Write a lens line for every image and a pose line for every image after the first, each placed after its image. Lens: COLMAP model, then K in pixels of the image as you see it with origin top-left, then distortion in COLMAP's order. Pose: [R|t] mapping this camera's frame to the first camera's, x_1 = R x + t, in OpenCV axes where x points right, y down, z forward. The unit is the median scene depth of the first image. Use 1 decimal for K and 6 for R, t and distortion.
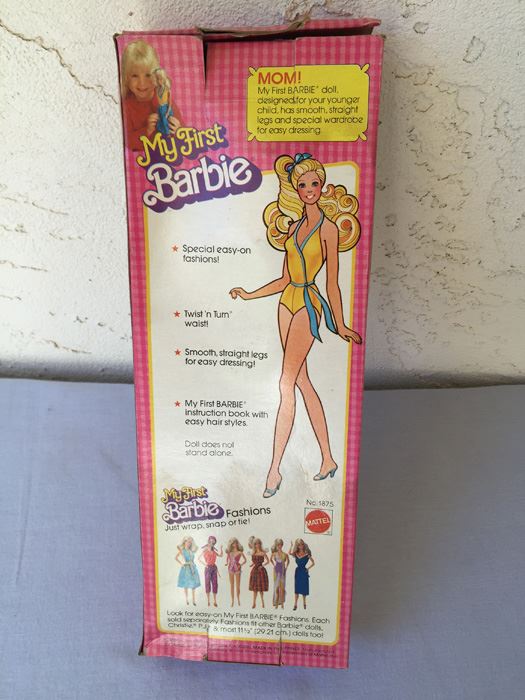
lens RADIAL K [[580.4, 0, 262.5], [0, 580.4, 350.0], [0, 0, 1]] dist [0.008825, -0.053413]
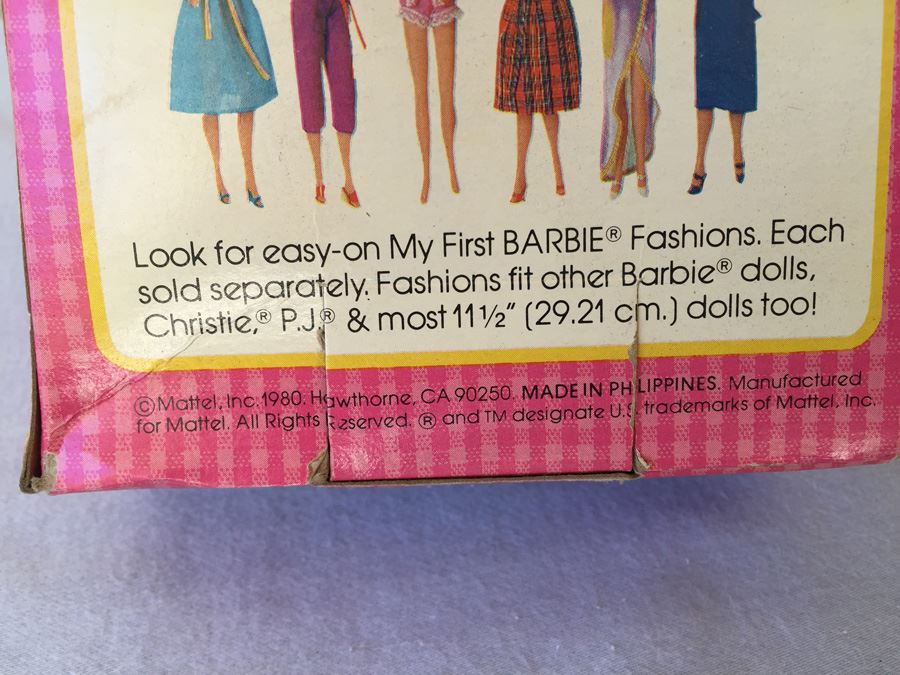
lens RADIAL K [[773.6, 0, 450.0], [0, 773.6, 337.5], [0, 0, 1]] dist [0.008175, -0.007604]
pose [[0.993420, -0.058409, 0.098516, -0.074259], [0.064270, 0.996280, -0.057404, 0.507459], [-0.094796, 0.063358, 0.993478, 0.692298]]
